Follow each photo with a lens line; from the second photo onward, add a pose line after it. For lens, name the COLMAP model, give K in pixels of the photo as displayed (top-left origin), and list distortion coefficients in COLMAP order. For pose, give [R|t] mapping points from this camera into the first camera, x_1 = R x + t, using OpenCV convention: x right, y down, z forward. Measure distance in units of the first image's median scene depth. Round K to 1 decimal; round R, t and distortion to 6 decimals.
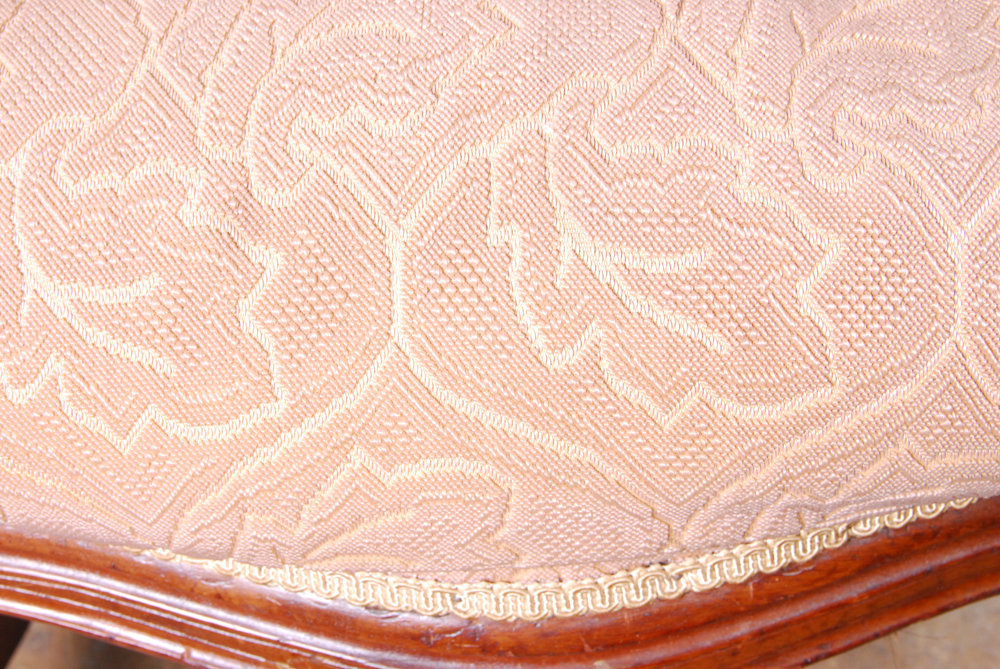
lens RADIAL K [[1903.5, 0, 500.5], [0, 1903.5, 334.7], [0, 0, 1]] dist [-0.005612, 0.000000]
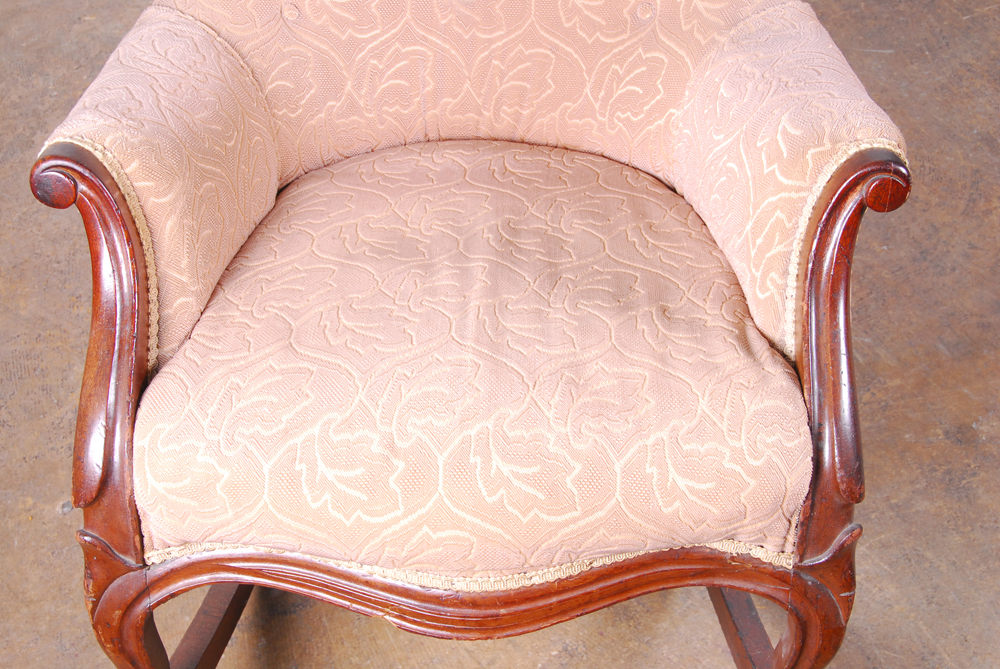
lens RADIAL K [[1530.5, 0, 499.3], [0, 1530.5, 335.8], [0, 0, 1]] dist [-0.021809, 0.000000]
pose [[0.999005, 0.037405, 0.024272, -0.026043], [-0.034647, 0.993814, -0.105516, 0.010278], [-0.028068, 0.104570, 0.994121, -1.508477]]
